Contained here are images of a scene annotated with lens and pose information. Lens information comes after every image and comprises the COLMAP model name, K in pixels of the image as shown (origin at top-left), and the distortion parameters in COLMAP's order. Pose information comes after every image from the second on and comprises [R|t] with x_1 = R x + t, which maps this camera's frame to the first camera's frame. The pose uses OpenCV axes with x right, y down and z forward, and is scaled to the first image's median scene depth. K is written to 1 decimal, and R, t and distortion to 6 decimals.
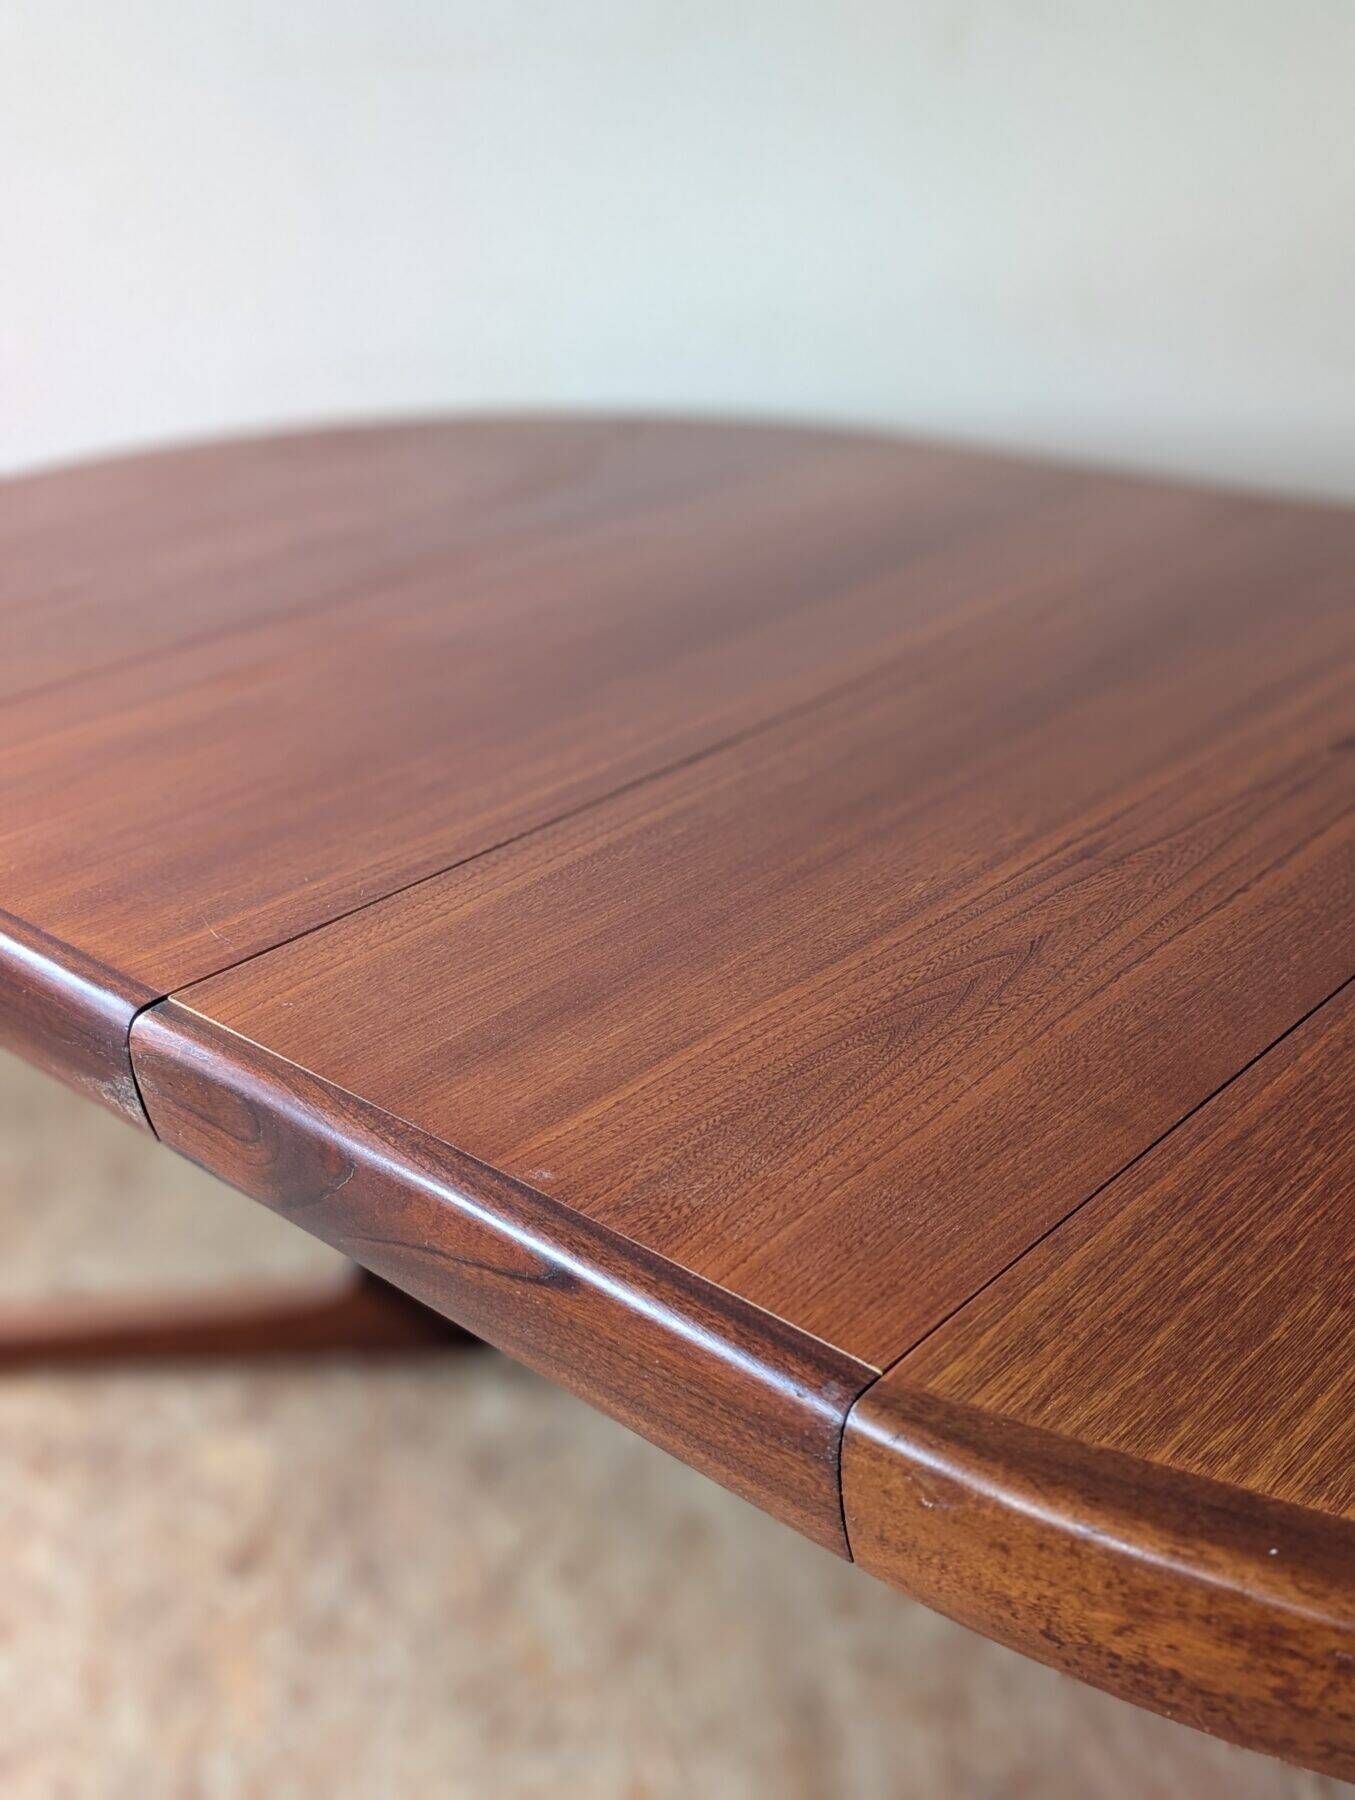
lens RADIAL K [[2024.0, 0, 746.9], [0, 2024.0, 924.5], [0, 0, 1]] dist [0.000846, 0.000000]
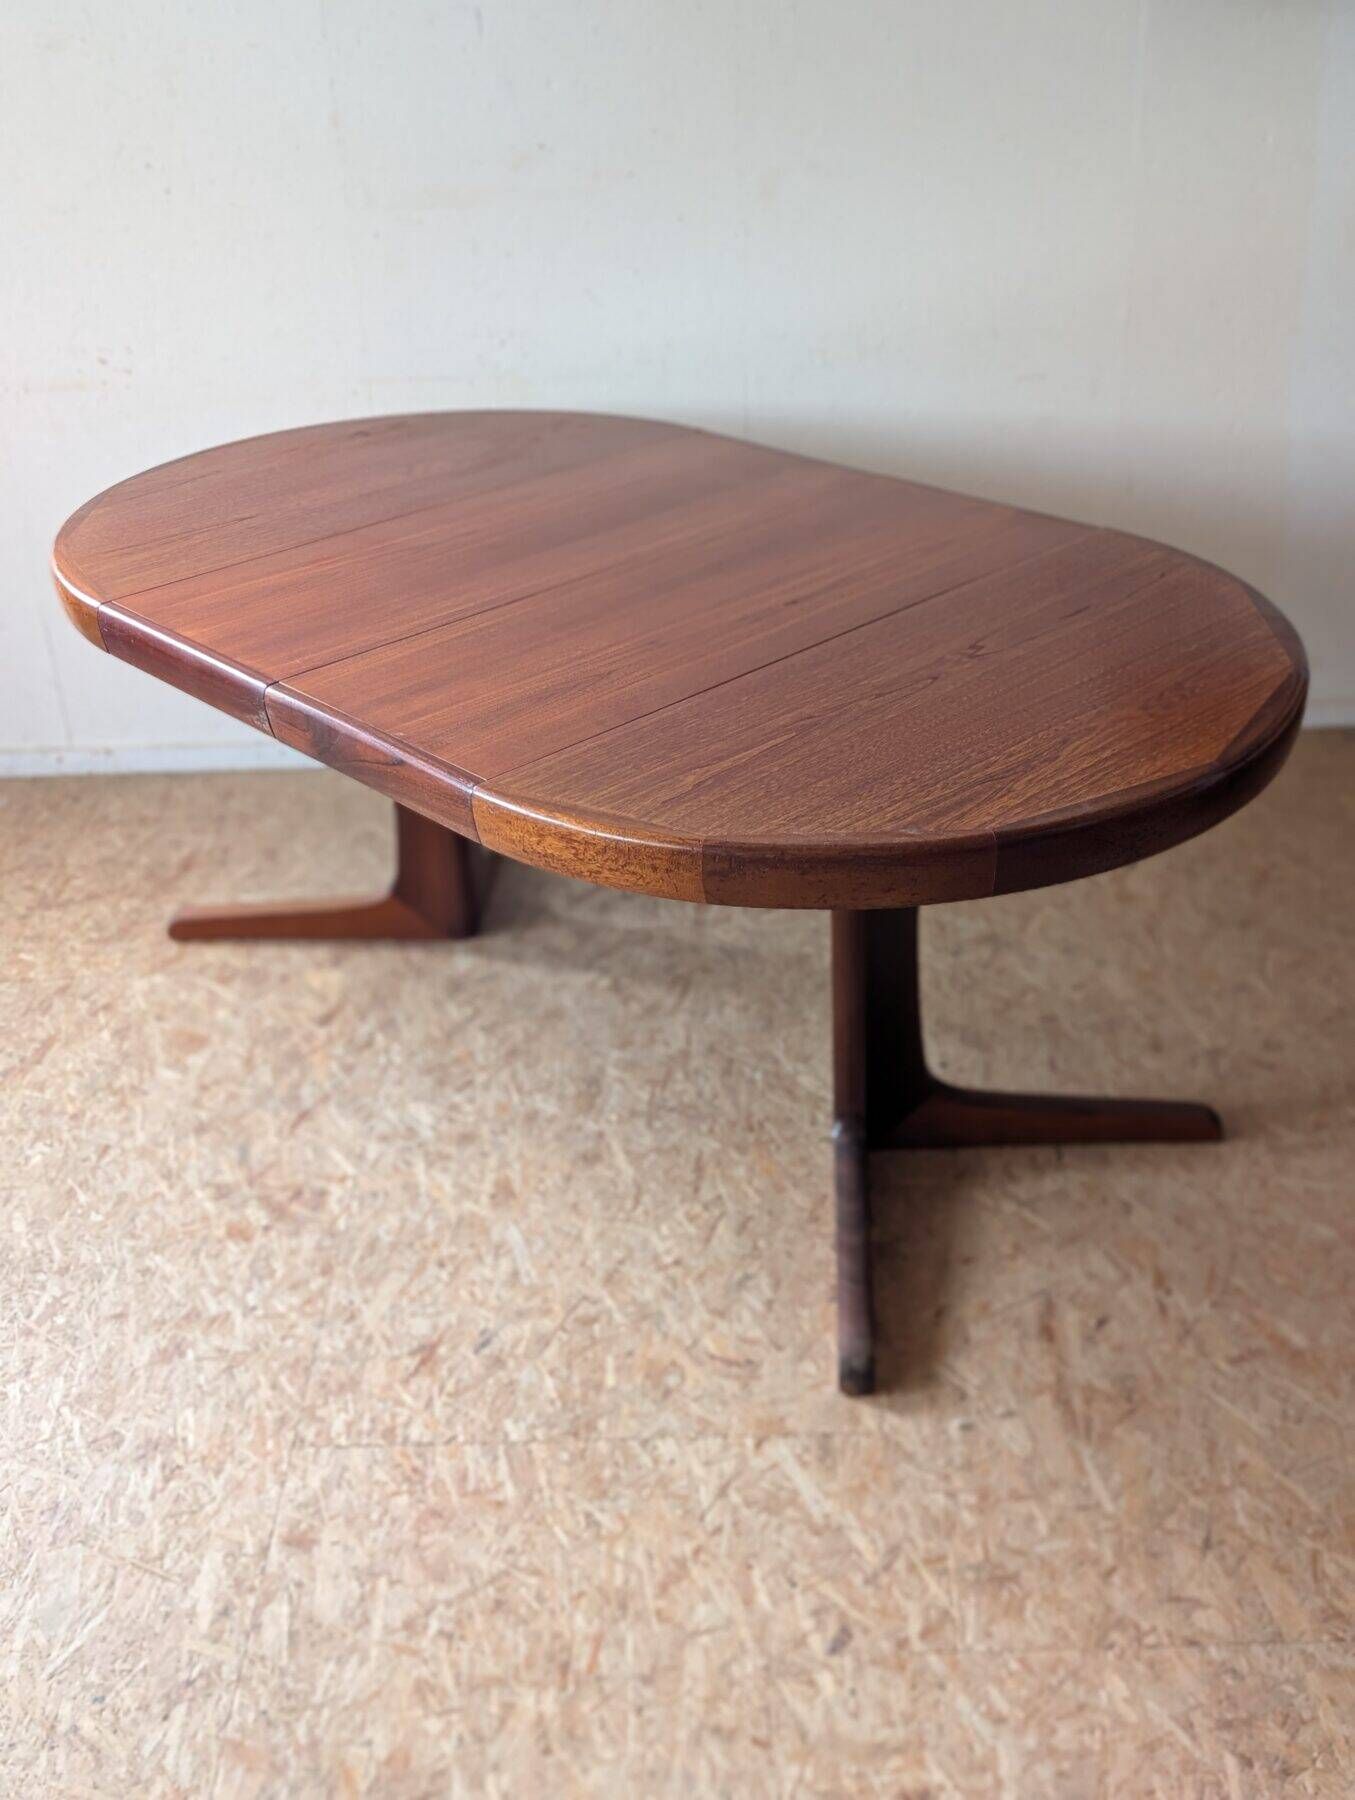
lens RADIAL K [[2024.0, 0, 711.4], [0, 2024.0, 930.3], [0, 0, 1]] dist [0.000846, 0.000000]
pose [[0.994694, 0.033698, -0.097202, 0.532024], [-0.028900, 0.998313, 0.050355, 0.205801], [0.098735, -0.047279, 0.993990, -1.553508]]
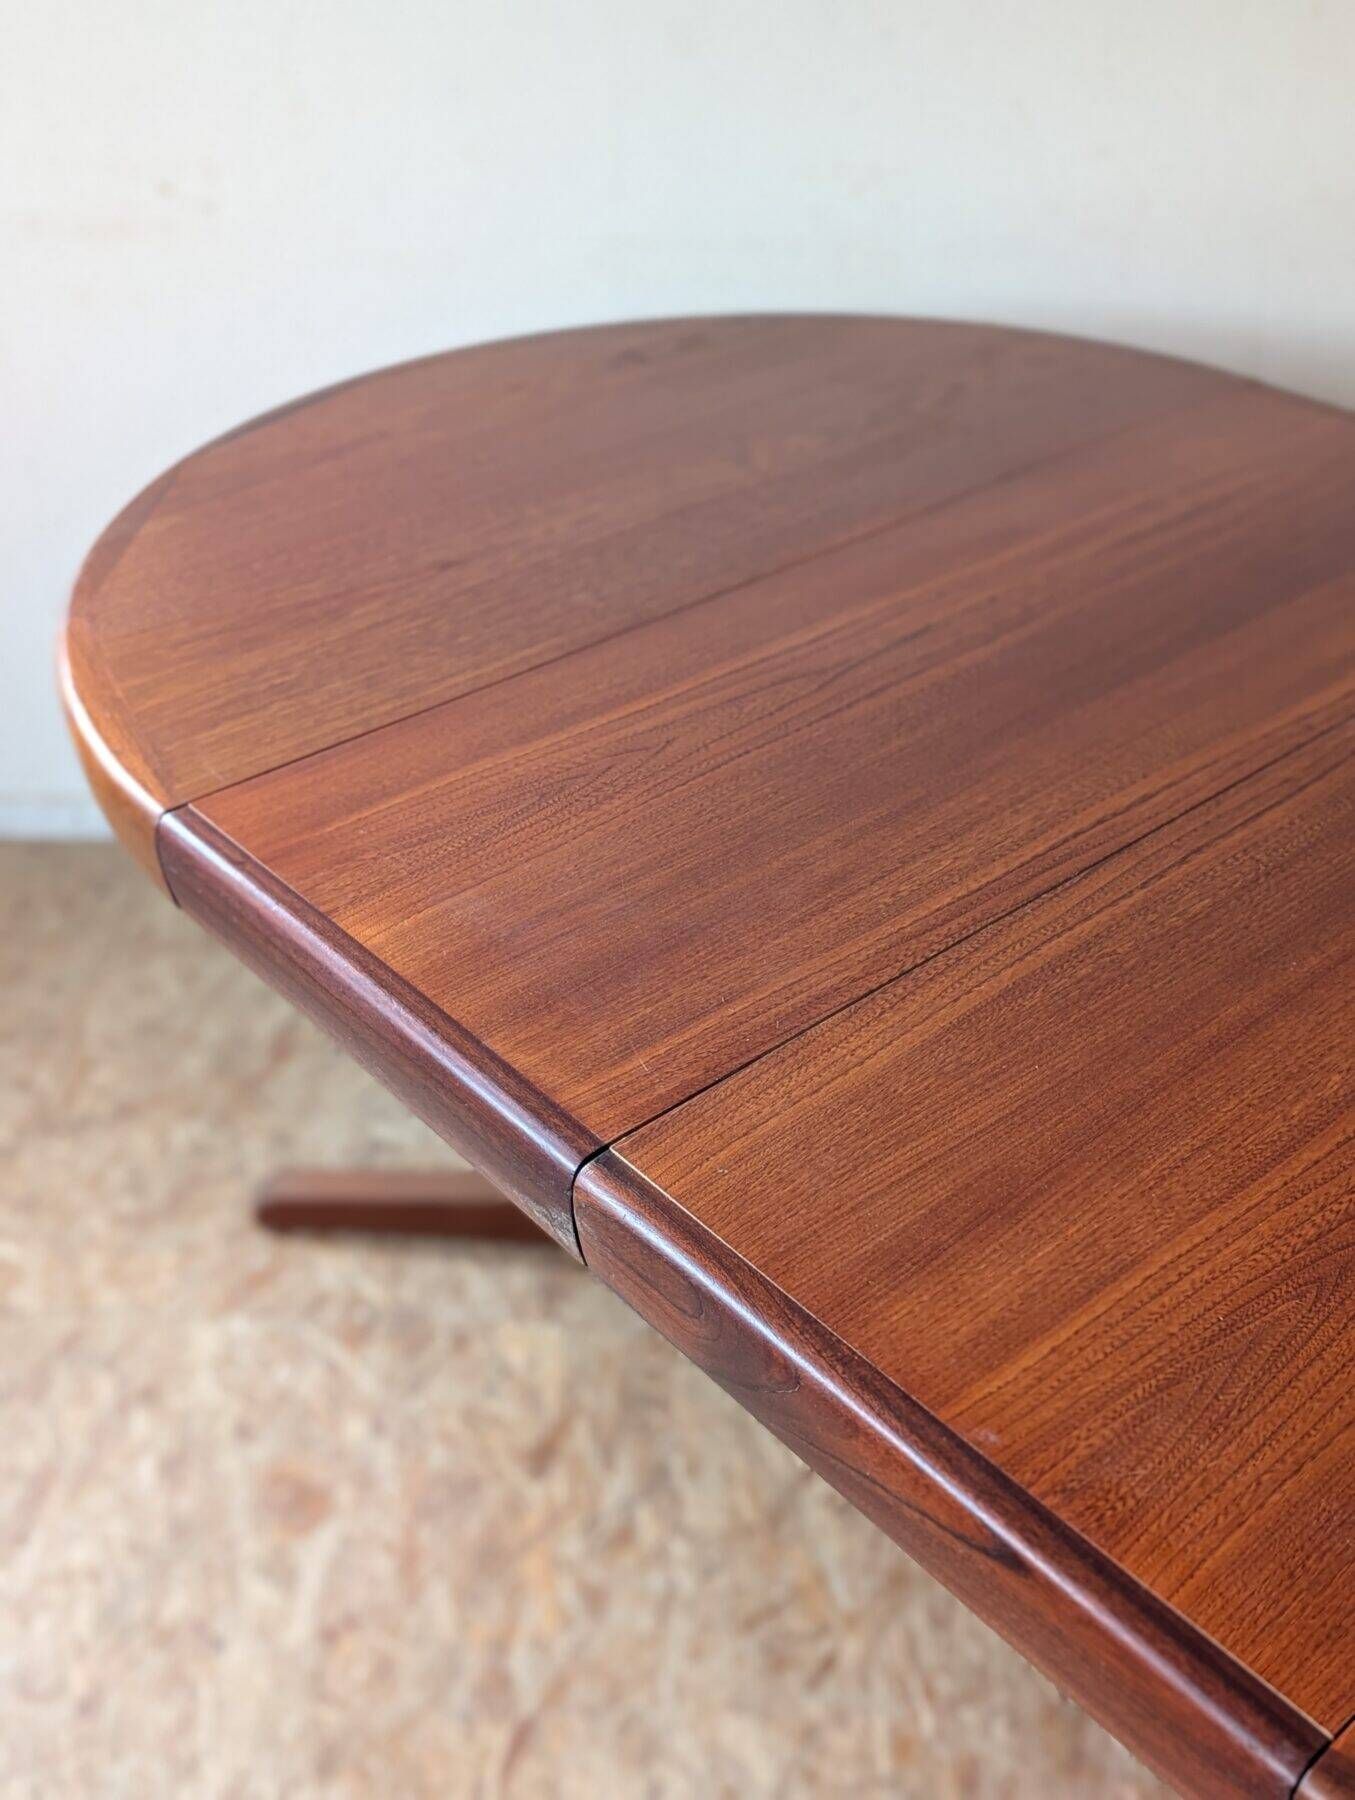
lens RADIAL K [[2024.0, 0, 663.7], [0, 2024.0, 900.2], [0, 0, 1]] dist [0.000846, 0.000000]
pose [[0.987994, 0.093846, -0.122723, -0.136355], [-0.075184, 0.986016, 0.148728, -0.244716], [0.134964, -0.137716, 0.981233, -0.017184]]
